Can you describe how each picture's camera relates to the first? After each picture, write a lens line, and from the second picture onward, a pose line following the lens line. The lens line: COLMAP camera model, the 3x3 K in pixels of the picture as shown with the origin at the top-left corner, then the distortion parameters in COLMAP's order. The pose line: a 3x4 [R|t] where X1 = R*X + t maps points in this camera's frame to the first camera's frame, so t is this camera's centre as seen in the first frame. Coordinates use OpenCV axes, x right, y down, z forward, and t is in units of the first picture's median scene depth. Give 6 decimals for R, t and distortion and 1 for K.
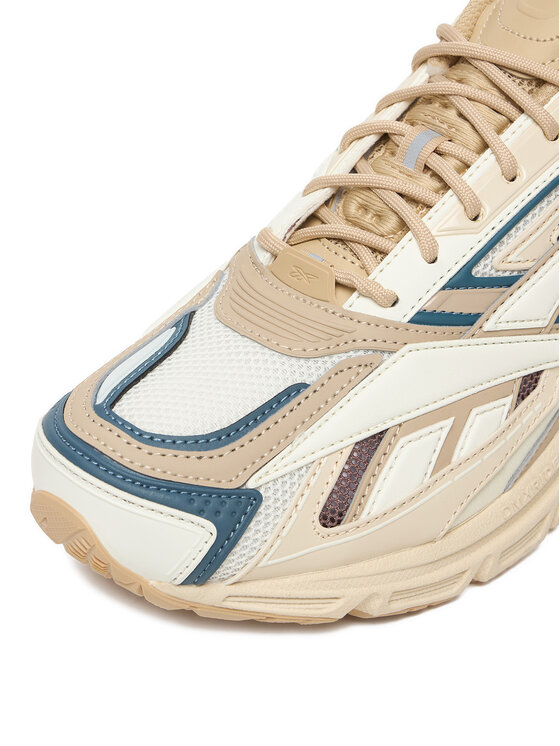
lens RADIAL K [[1680.0, 0, 280.0], [0, 1680.0, 373.0], [0, 0, 1]] dist [-0.046382, -0.043342]
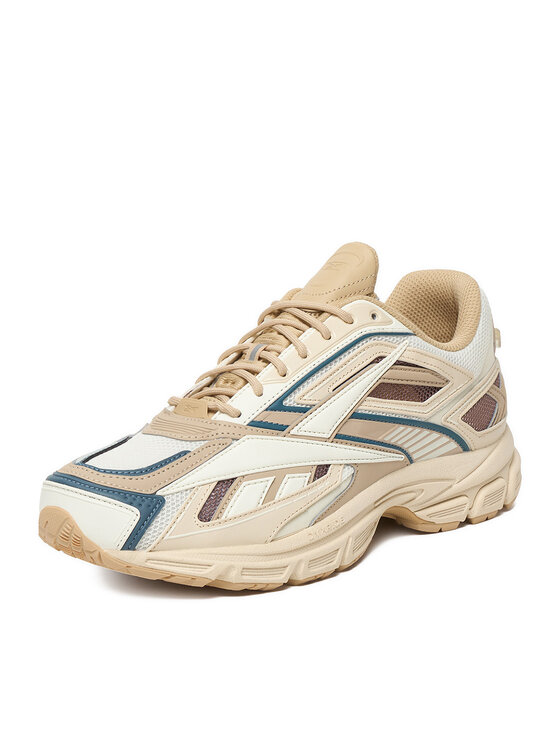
lens RADIAL K [[1620.2, 0, 280.0], [0, 1620.2, 373.0], [0, 0, 1]] dist [0.444704, 0.037587]
pose [[0.999034, -0.042280, 0.011977, 0.094702], [0.043900, 0.948103, -0.314917, 0.481377], [0.001960, 0.315139, 0.949044, -0.711369]]
